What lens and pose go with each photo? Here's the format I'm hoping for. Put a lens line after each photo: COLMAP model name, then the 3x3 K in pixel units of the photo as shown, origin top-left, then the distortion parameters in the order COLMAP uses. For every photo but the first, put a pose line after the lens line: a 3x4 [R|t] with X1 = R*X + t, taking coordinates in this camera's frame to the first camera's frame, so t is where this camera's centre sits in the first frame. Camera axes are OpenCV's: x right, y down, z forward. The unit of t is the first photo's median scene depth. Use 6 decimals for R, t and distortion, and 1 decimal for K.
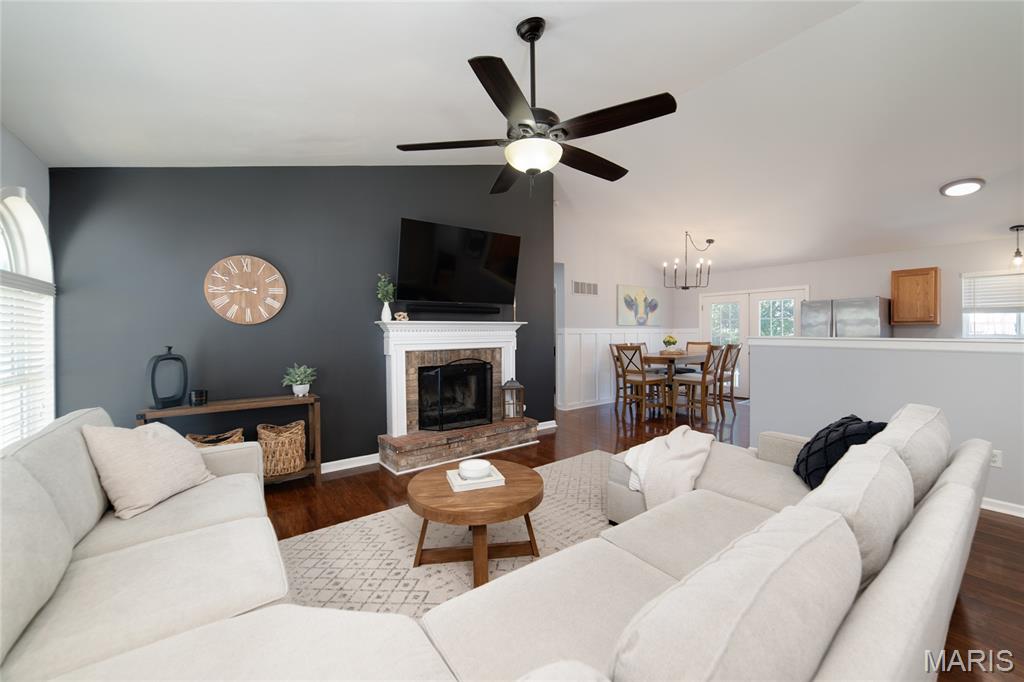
lens RADIAL K [[398.0, 0, 514.7], [0, 398.0, 332.1], [0, 0, 1]] dist [-0.001204, 0.007581]
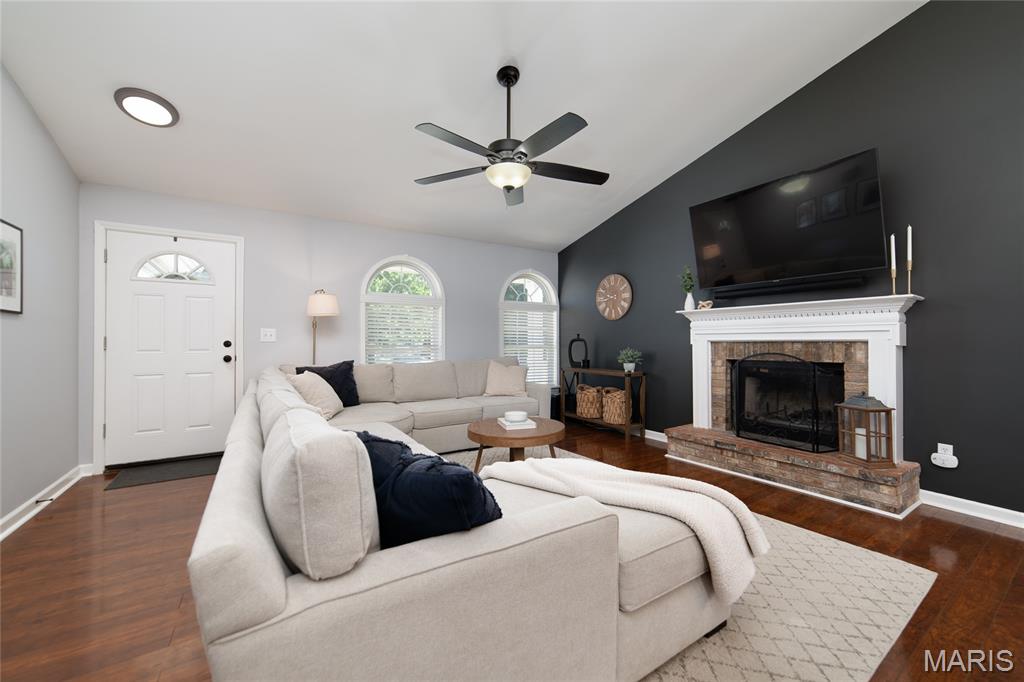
lens RADIAL K [[398.0, 0, 514.7], [0, 398.0, 332.1], [0, 0, 1]] dist [-0.001204, 0.007581]
pose [[-0.044586, -0.008575, -0.998969, 0.691966], [0.010281, 0.999906, -0.009041, 0.029299], [0.998953, -0.010674, -0.044494, 0.570508]]
